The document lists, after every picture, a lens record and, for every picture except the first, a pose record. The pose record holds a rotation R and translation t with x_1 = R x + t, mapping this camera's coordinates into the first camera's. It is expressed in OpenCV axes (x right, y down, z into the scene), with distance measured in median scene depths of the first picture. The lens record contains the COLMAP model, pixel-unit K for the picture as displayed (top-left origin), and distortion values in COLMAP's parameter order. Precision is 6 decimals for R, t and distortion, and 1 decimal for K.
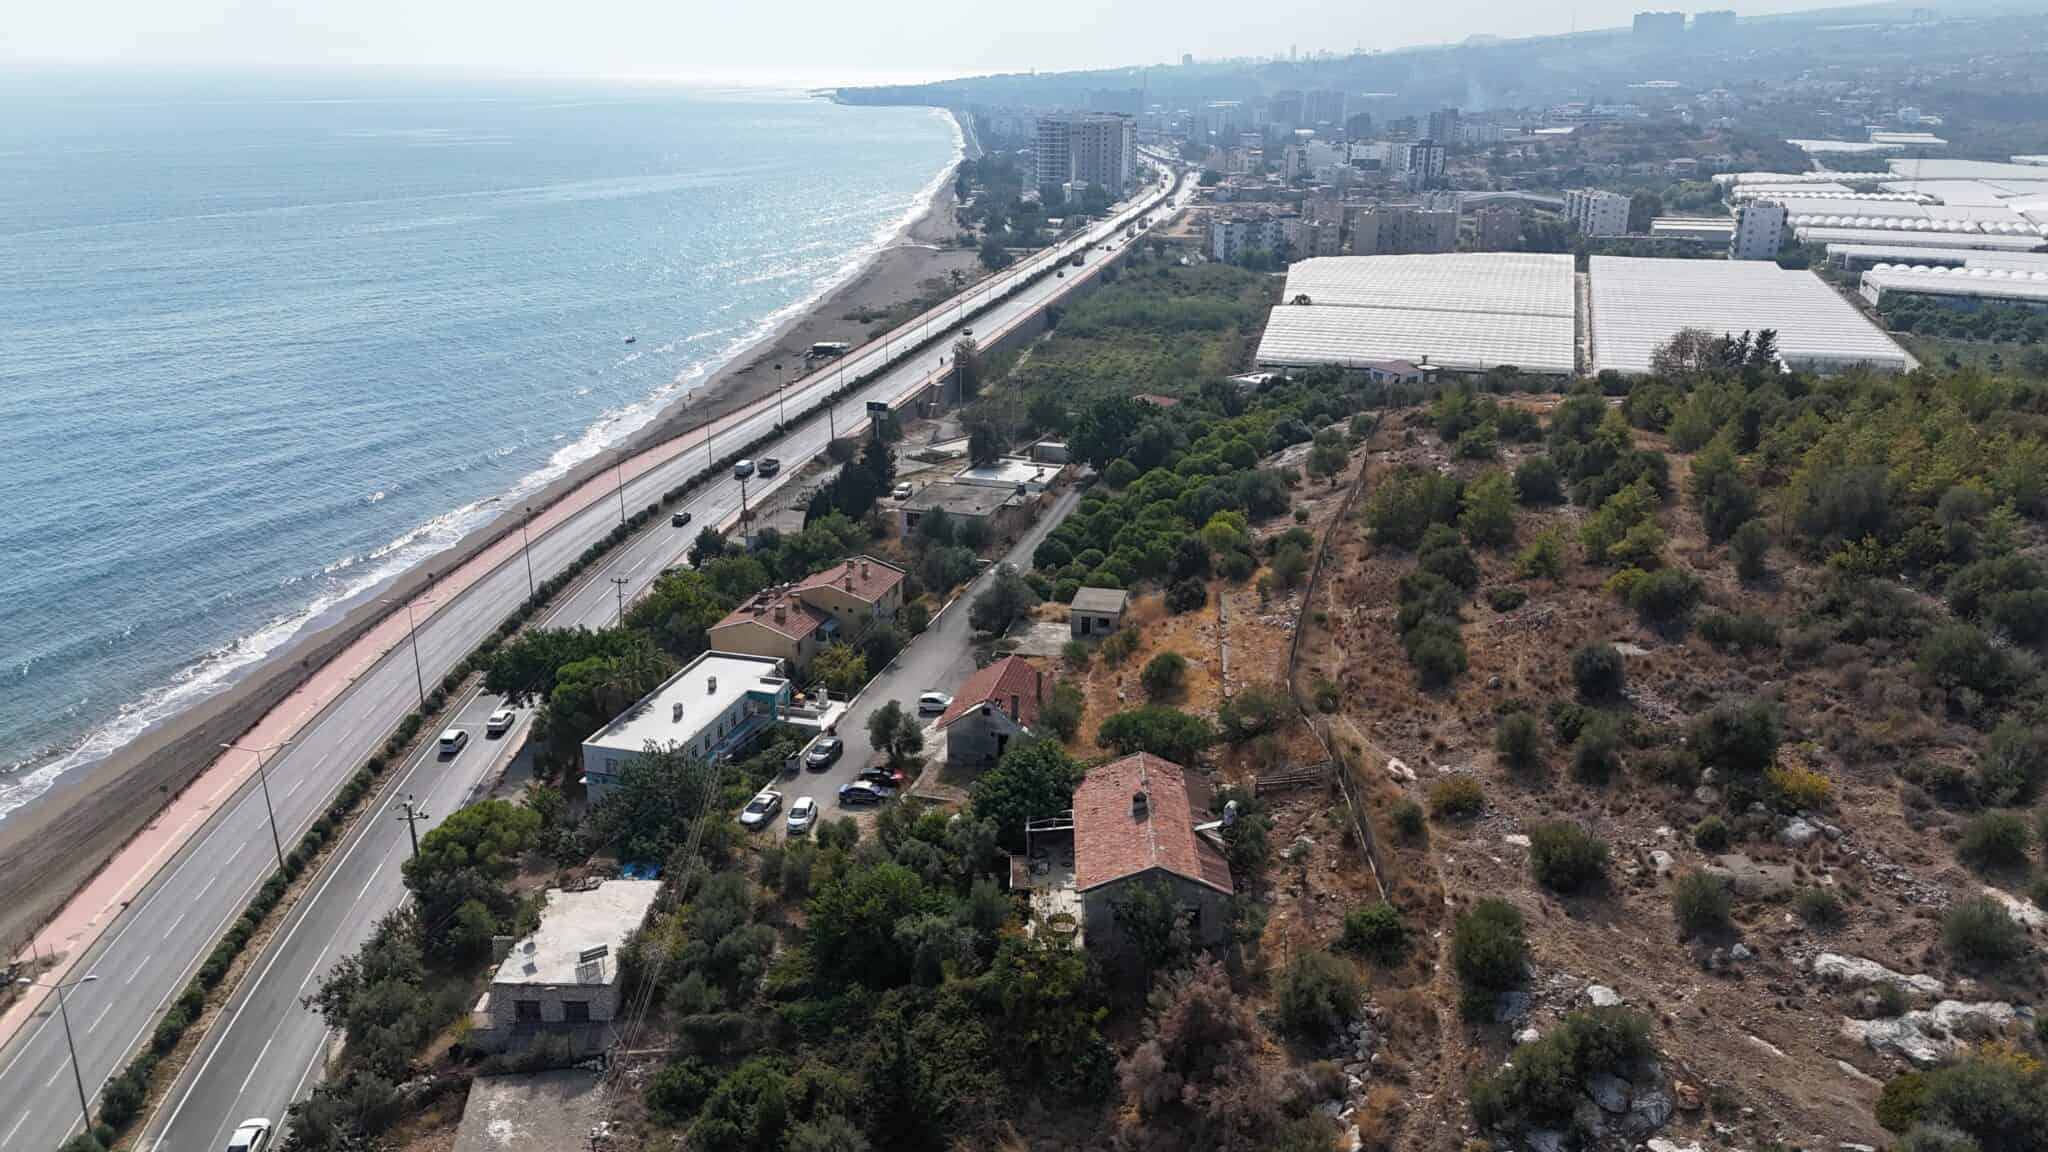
lens RADIAL K [[1507.3, 0, 1020.1], [0, 1507.3, 579.4], [0, 0, 1]] dist [0.068052, -0.059262]
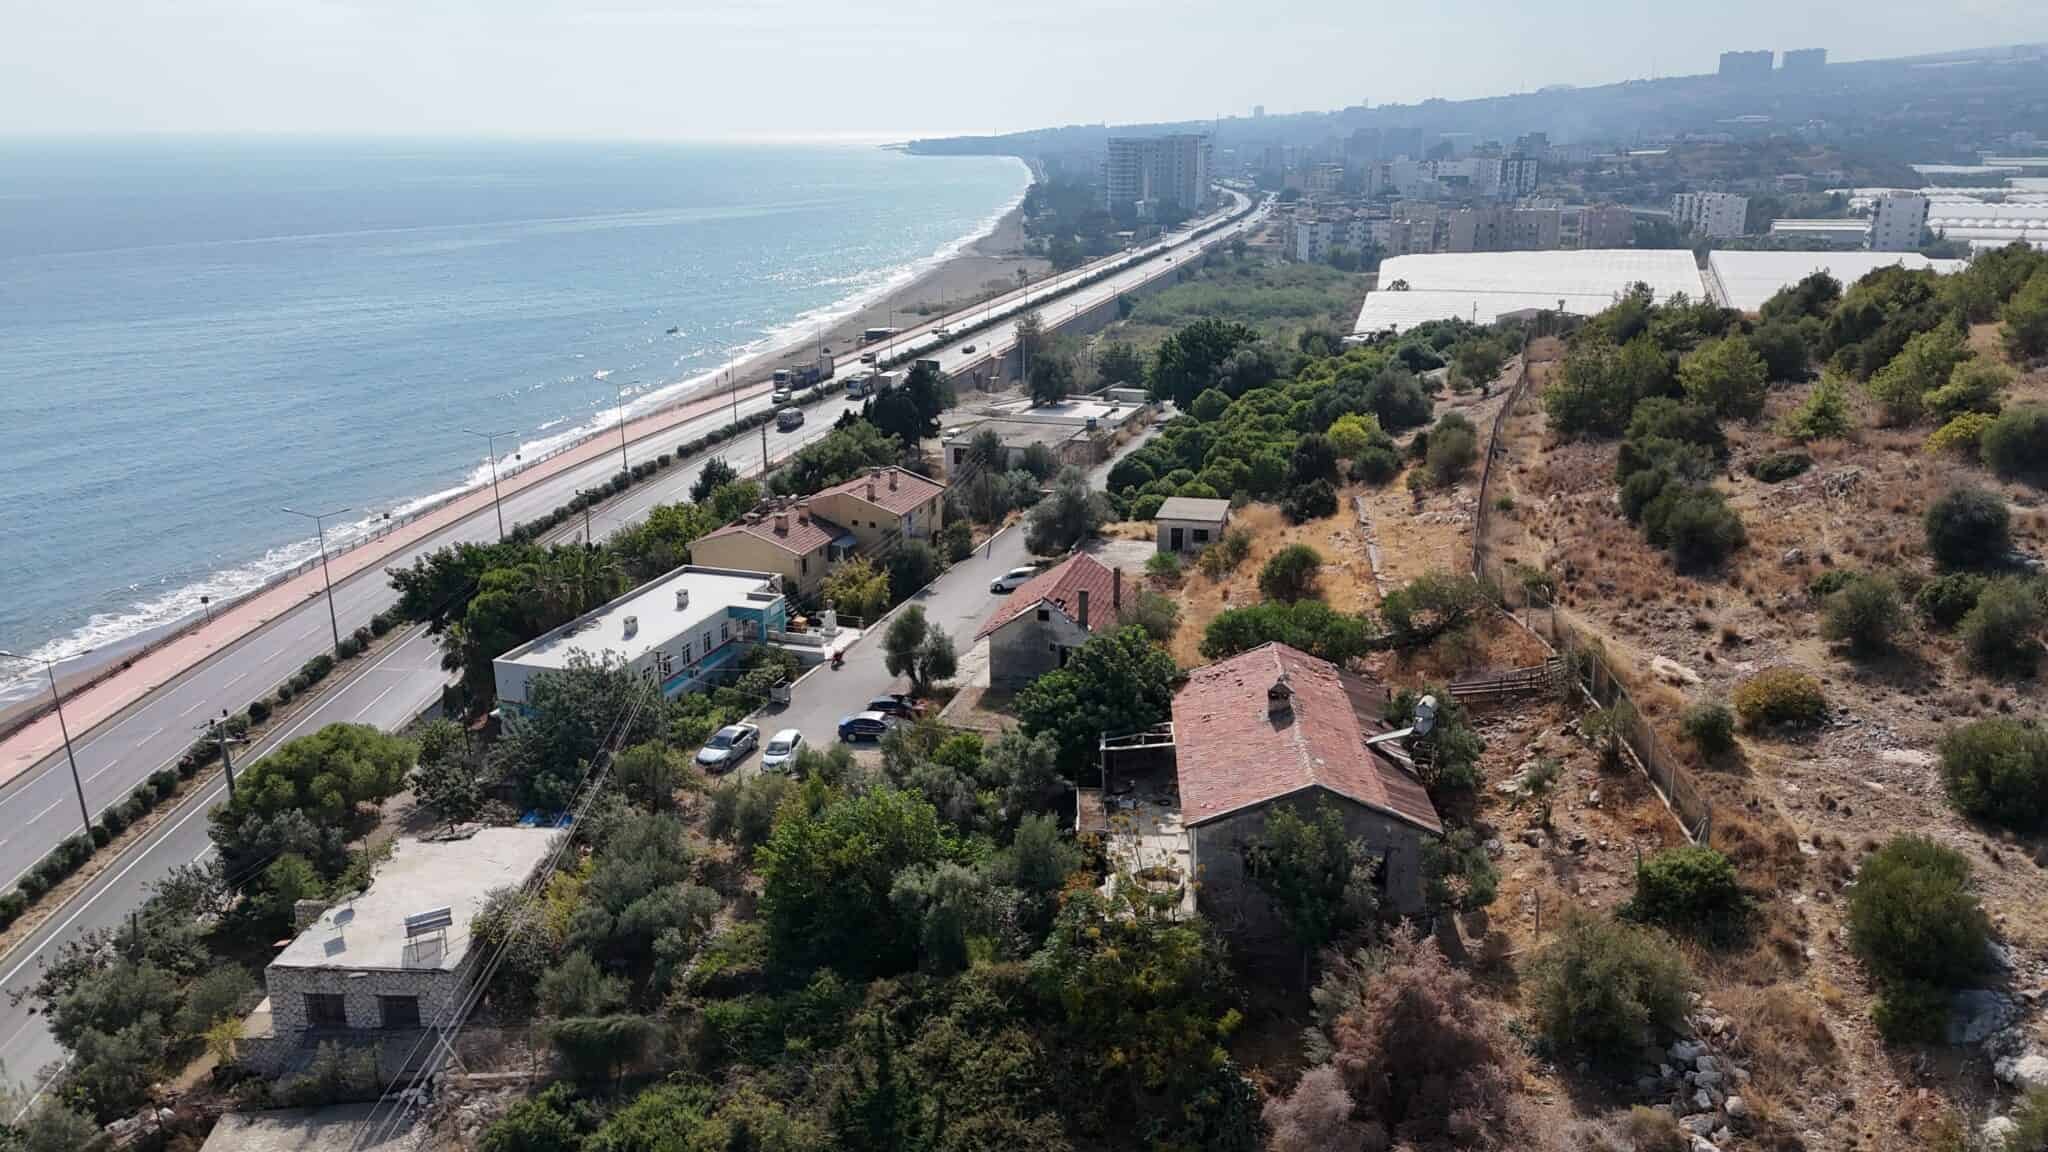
lens RADIAL K [[1507.3, 0, 1020.1], [0, 1507.3, 579.4], [0, 0, 1]] dist [0.068052, -0.059262]
pose [[0.998955, 0.002706, -0.045628, -0.001187], [-0.004416, 0.999289, -0.037432, 0.101289], [0.045494, 0.037594, 0.998257, 0.295026]]
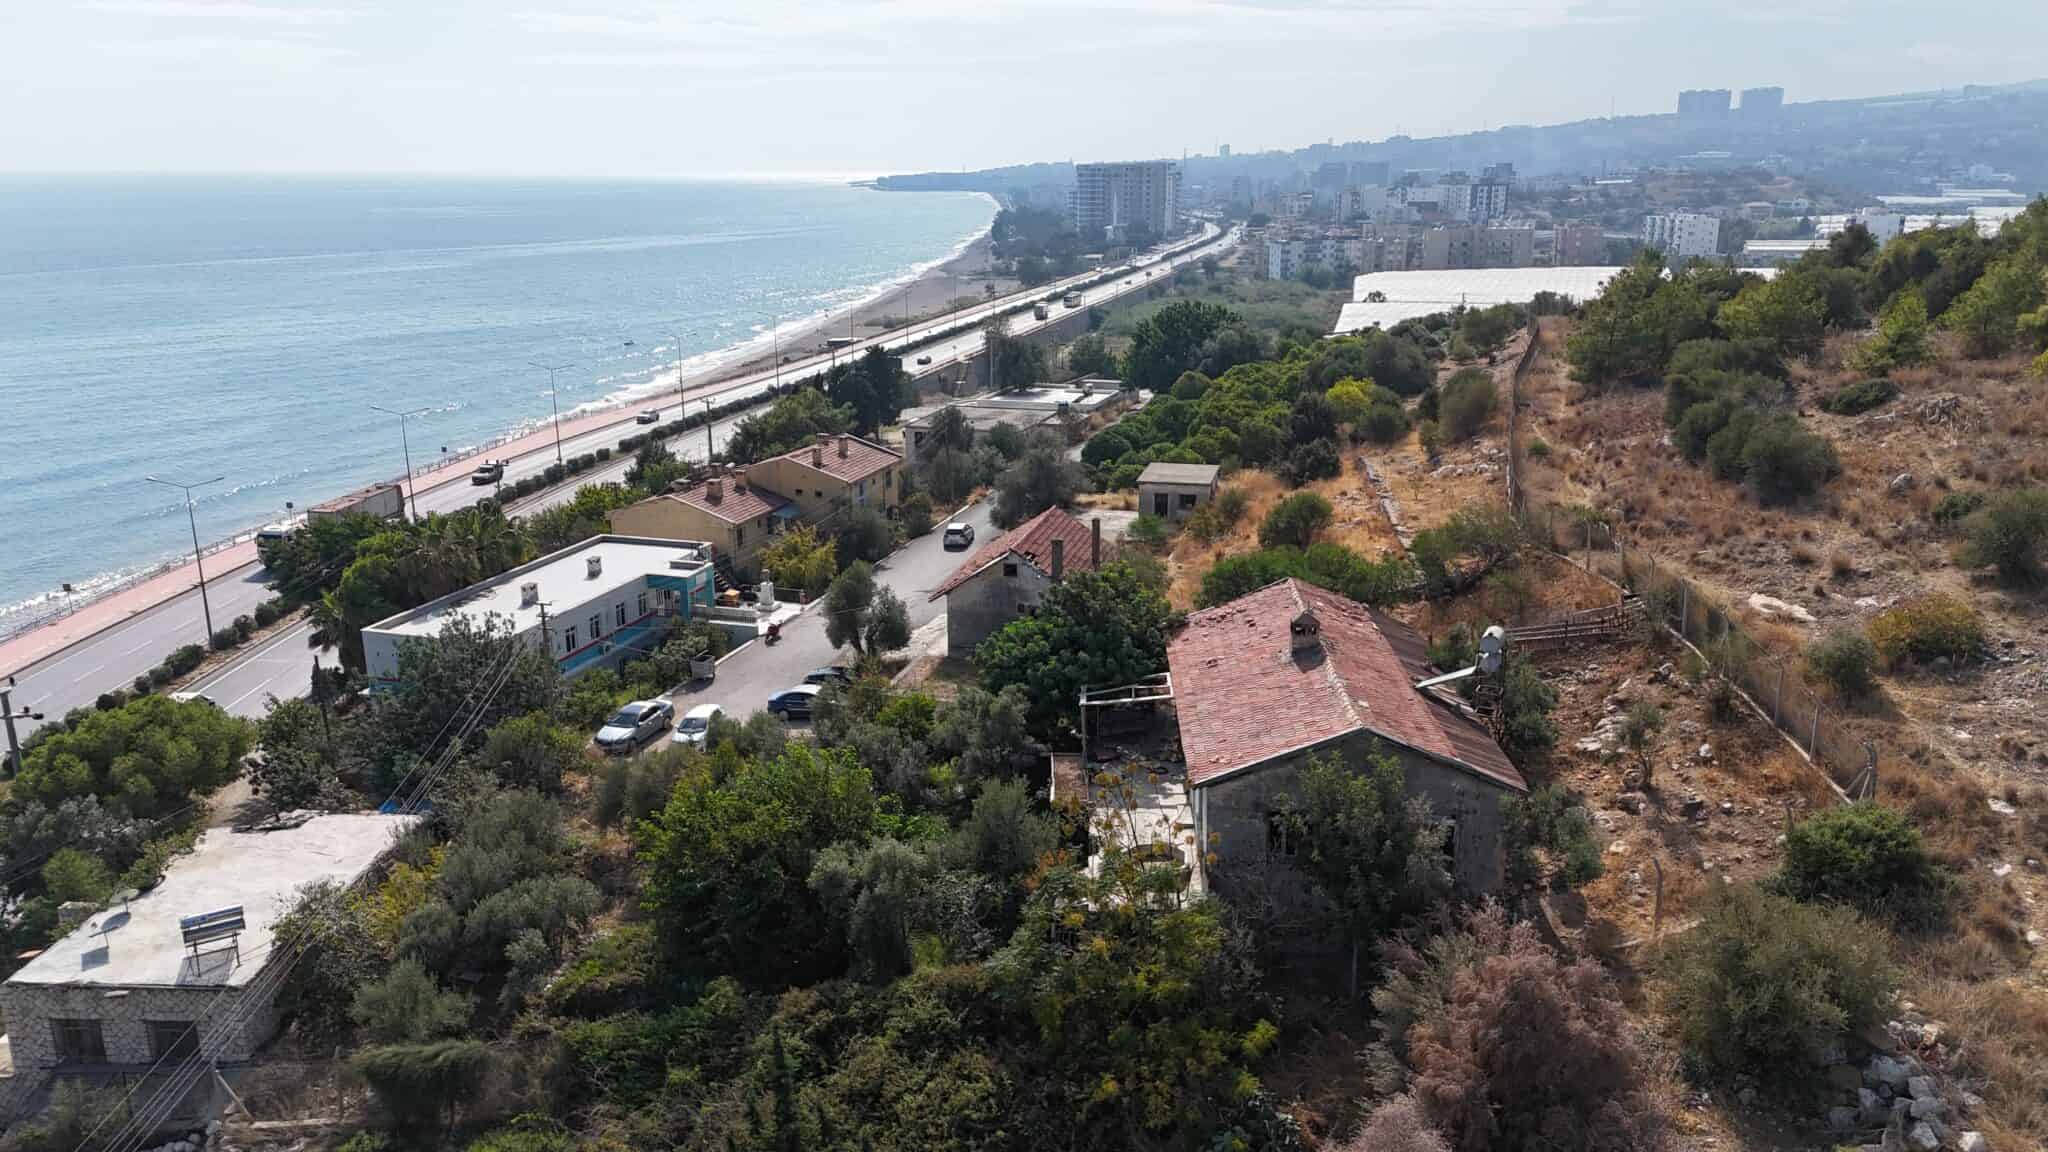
lens RADIAL K [[1507.3, 0, 1020.1], [0, 1507.3, 579.4], [0, 0, 1]] dist [0.068052, -0.059262]
pose [[0.999663, -0.002250, -0.025870, -0.002980], [0.000634, 0.998058, -0.062284, 0.134337], [0.025960, 0.062247, 0.997723, 0.407504]]
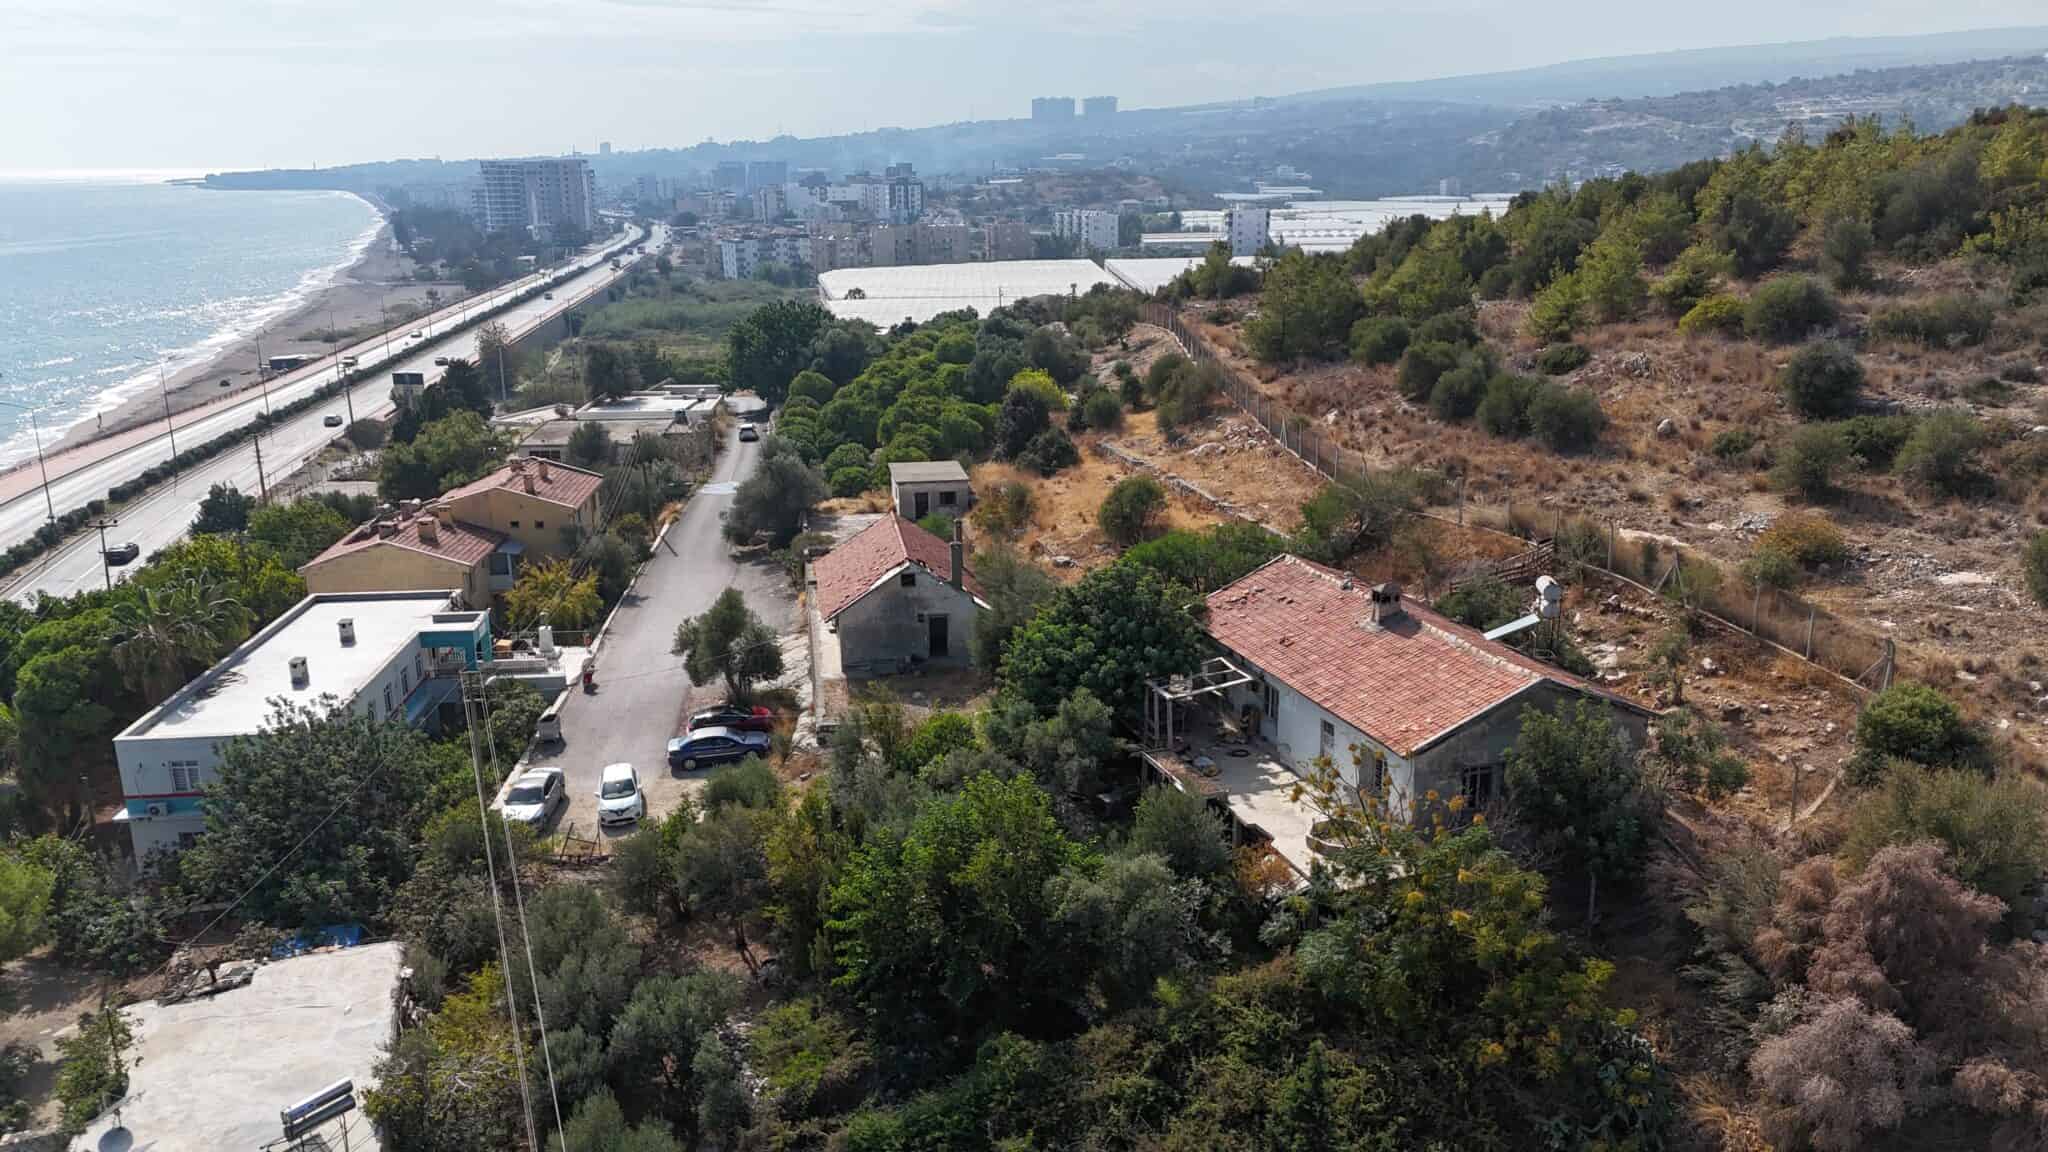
lens RADIAL K [[1507.3, 0, 1020.1], [0, 1507.3, 579.4], [0, 0, 1]] dist [0.068052, -0.059262]
pose [[0.933431, -0.106226, 0.342670, -0.188872], [0.126505, 0.991264, -0.037313, 0.119458], [-0.335713, 0.078179, 0.938715, 0.449836]]
